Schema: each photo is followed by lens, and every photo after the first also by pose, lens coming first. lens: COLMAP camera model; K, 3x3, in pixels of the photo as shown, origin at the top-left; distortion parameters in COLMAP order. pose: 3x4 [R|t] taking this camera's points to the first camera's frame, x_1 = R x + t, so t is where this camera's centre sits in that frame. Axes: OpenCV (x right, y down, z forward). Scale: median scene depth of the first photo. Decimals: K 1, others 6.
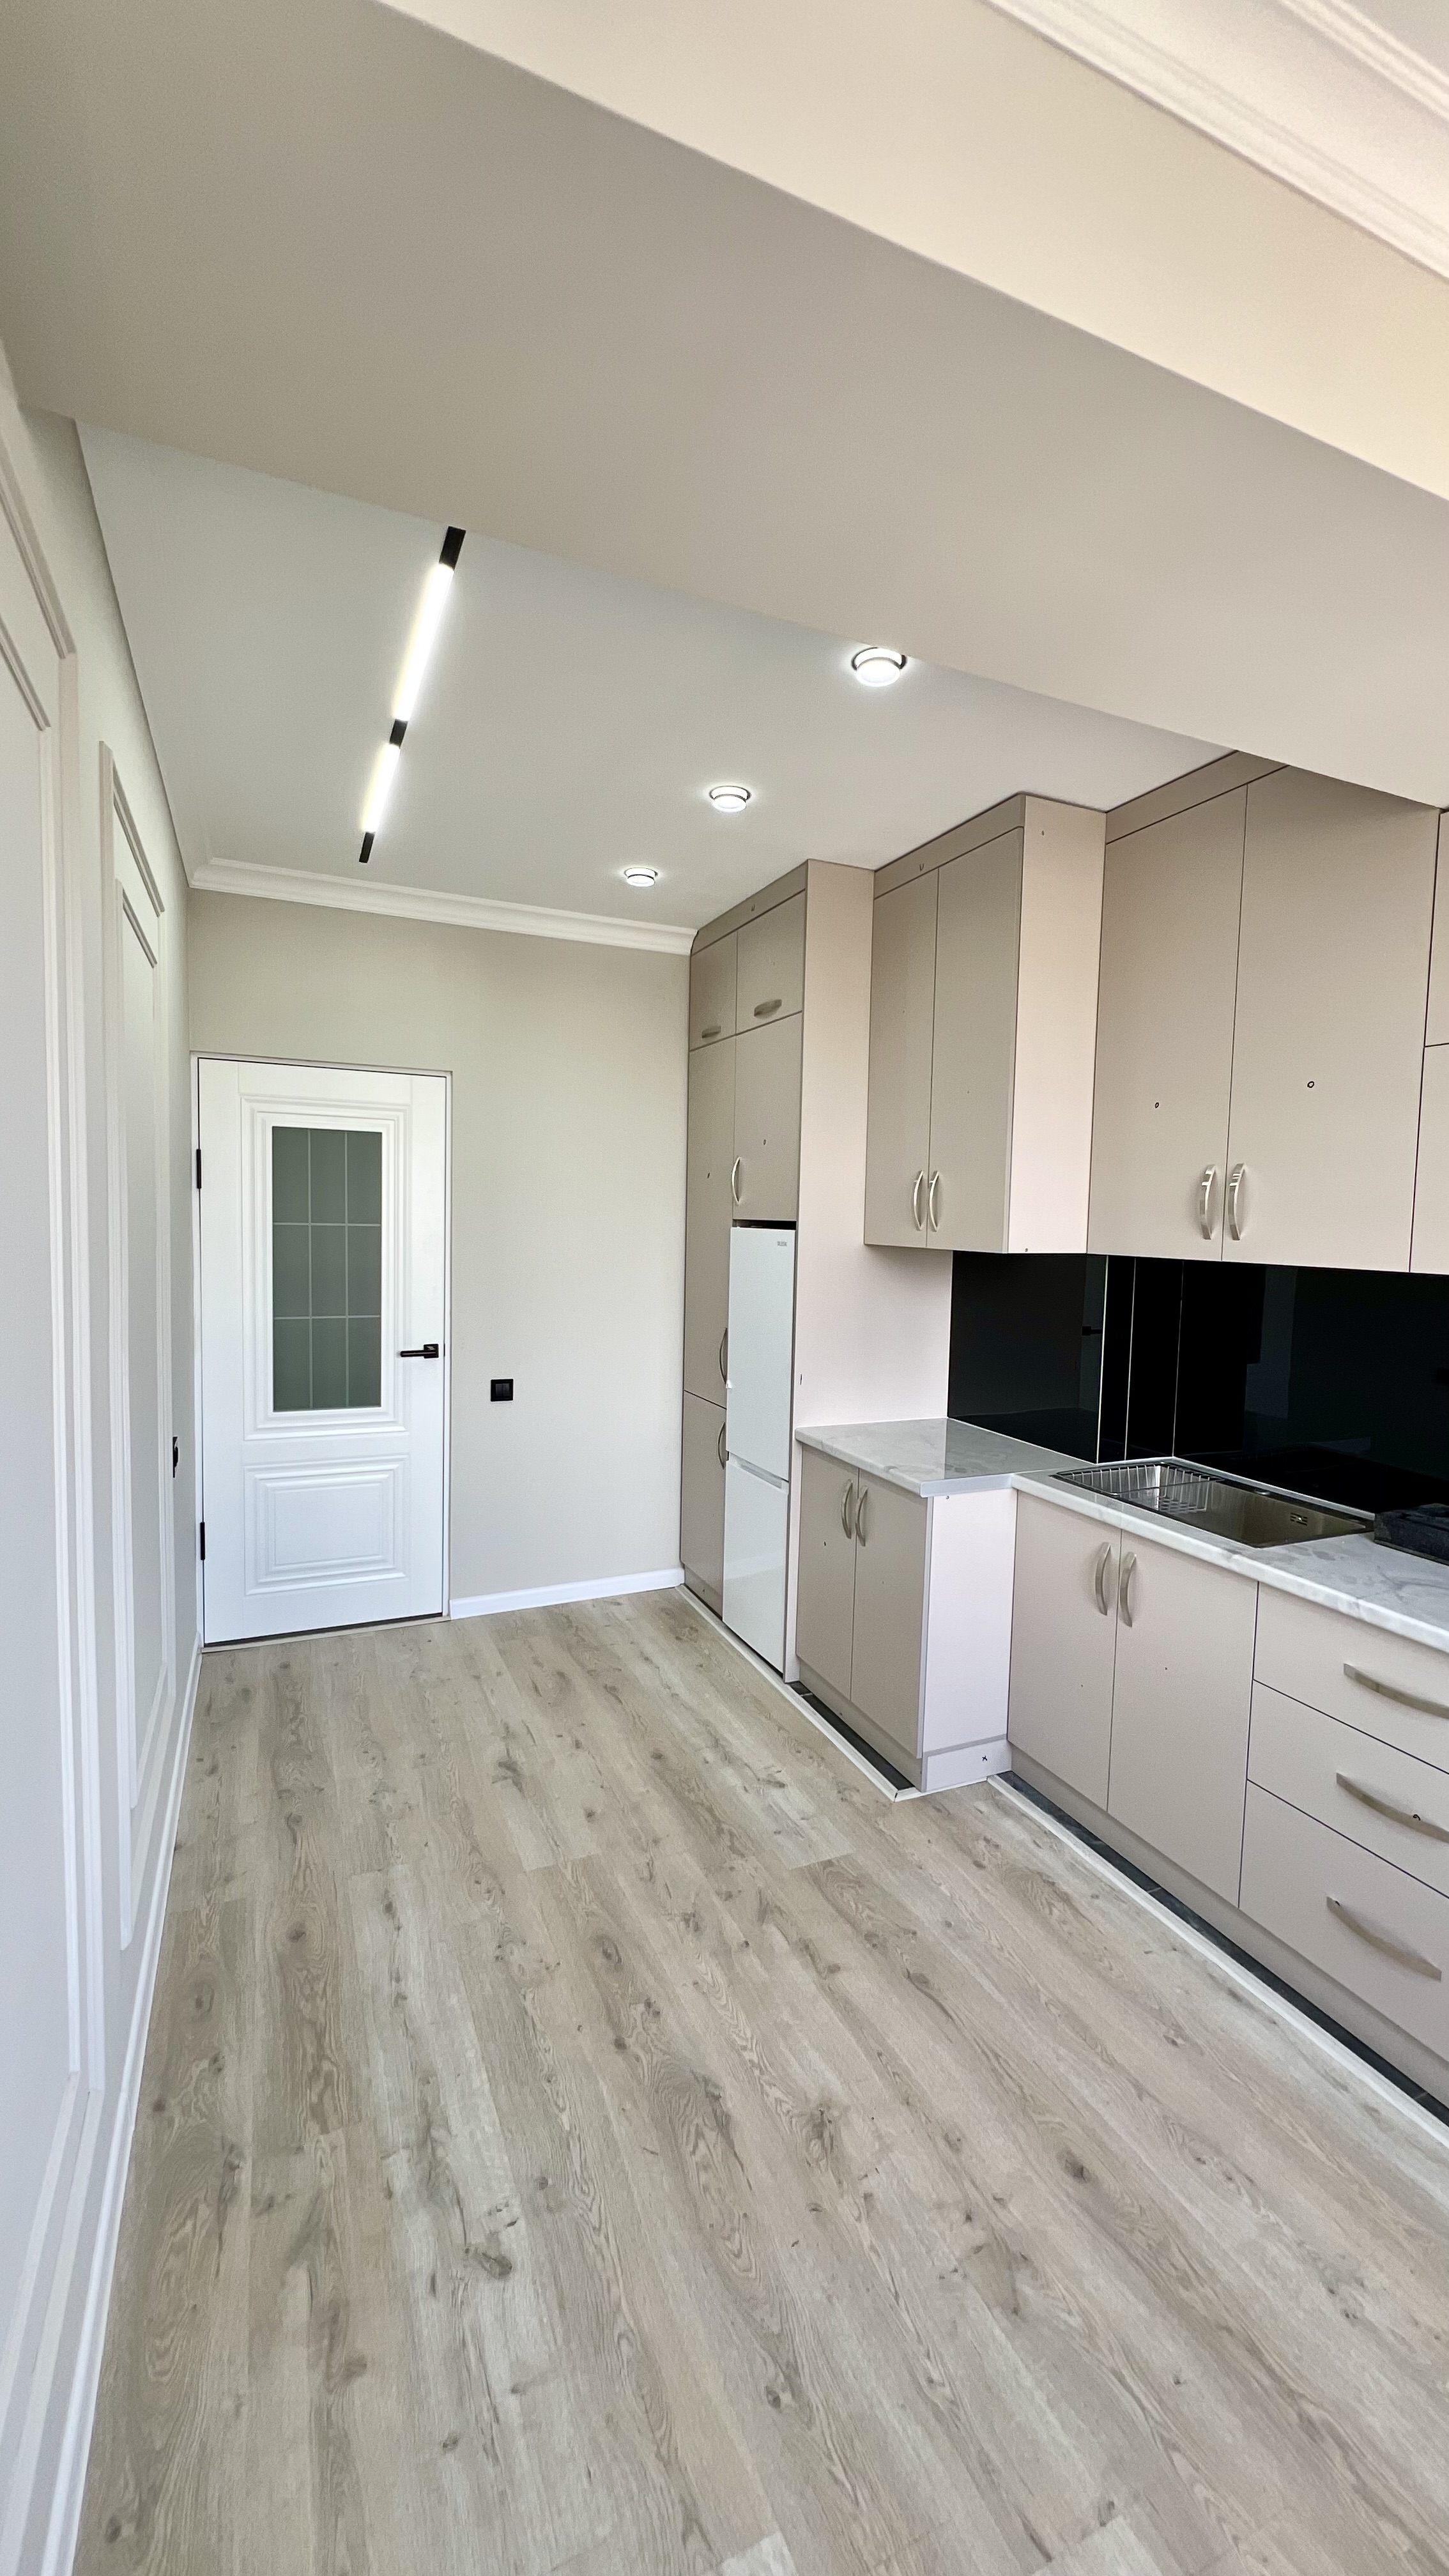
lens RADIAL K [[1026.4, 0, 733.8], [0, 1026.4, 1279.8], [0, 0, 1]] dist [-0.002572, 0.000869]
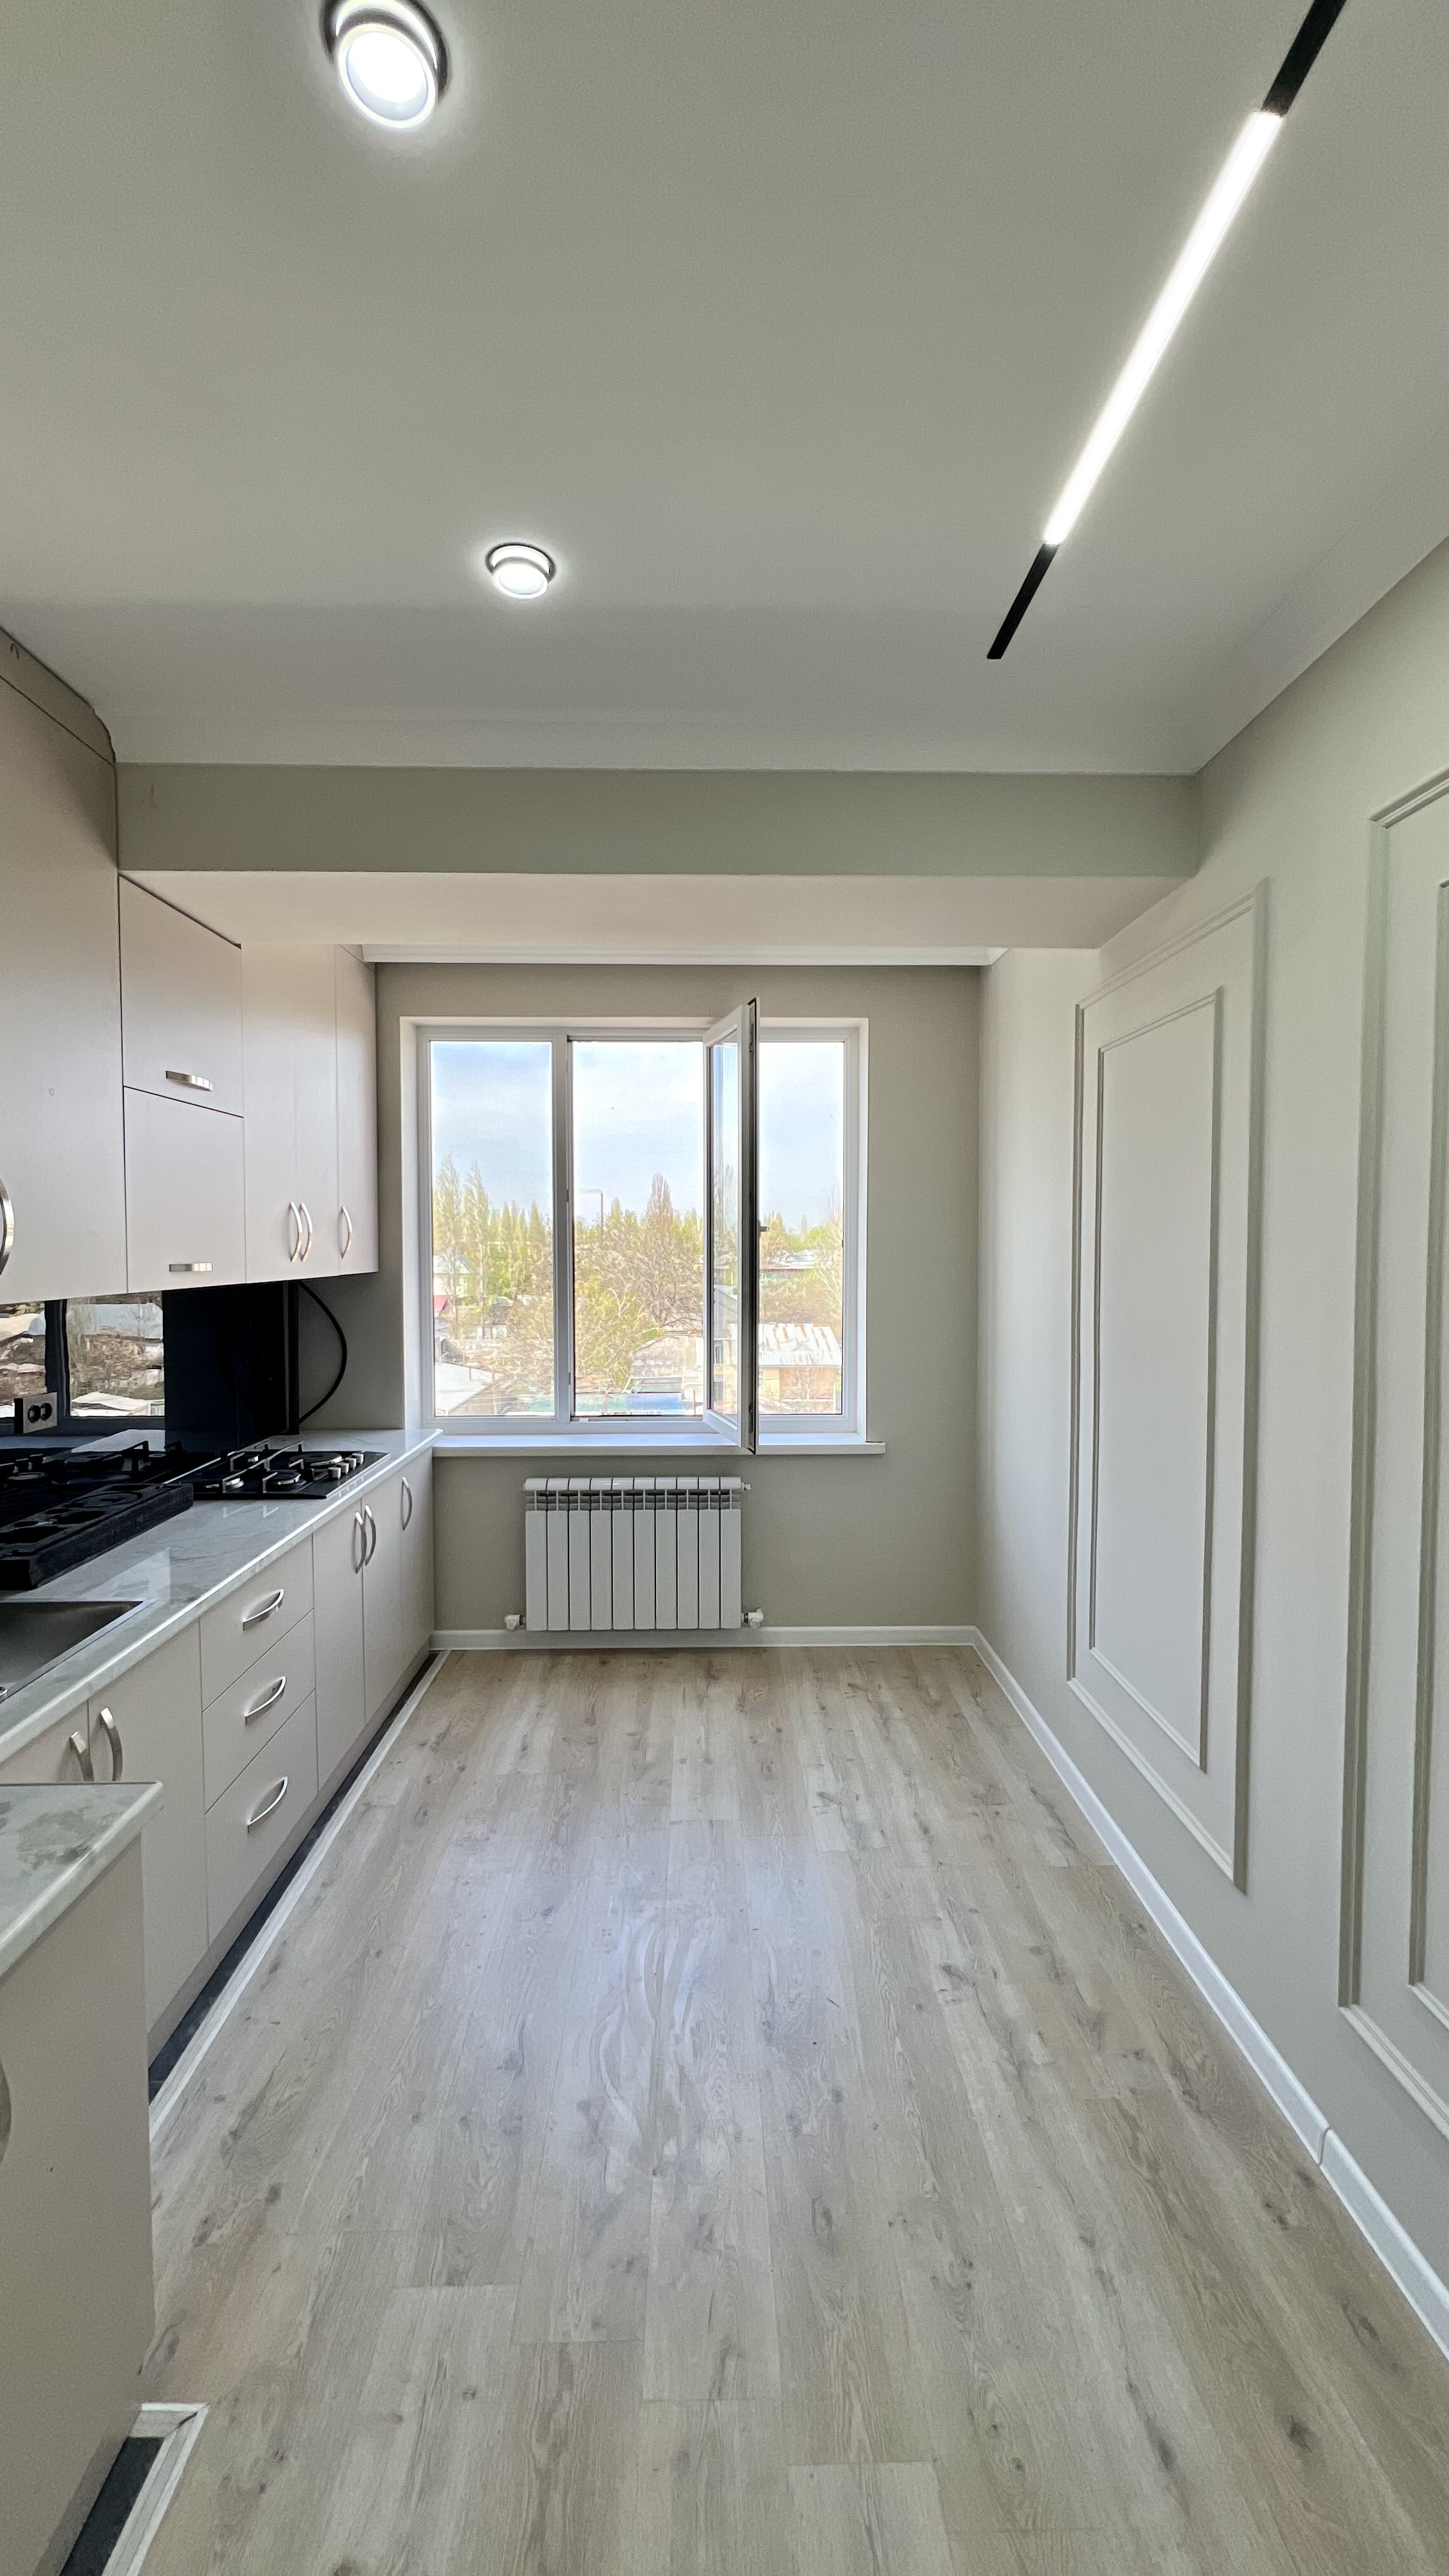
lens RADIAL K [[1026.4, 0, 723.2], [0, 1026.4, 1280.3], [0, 0, 1]] dist [-0.002572, 0.000869]
pose [[-0.919957, -0.037647, 0.390206, -0.323678], [0.003301, 0.994599, 0.103740, -0.124843], [-0.392004, 0.096725, -0.914864, 1.654954]]
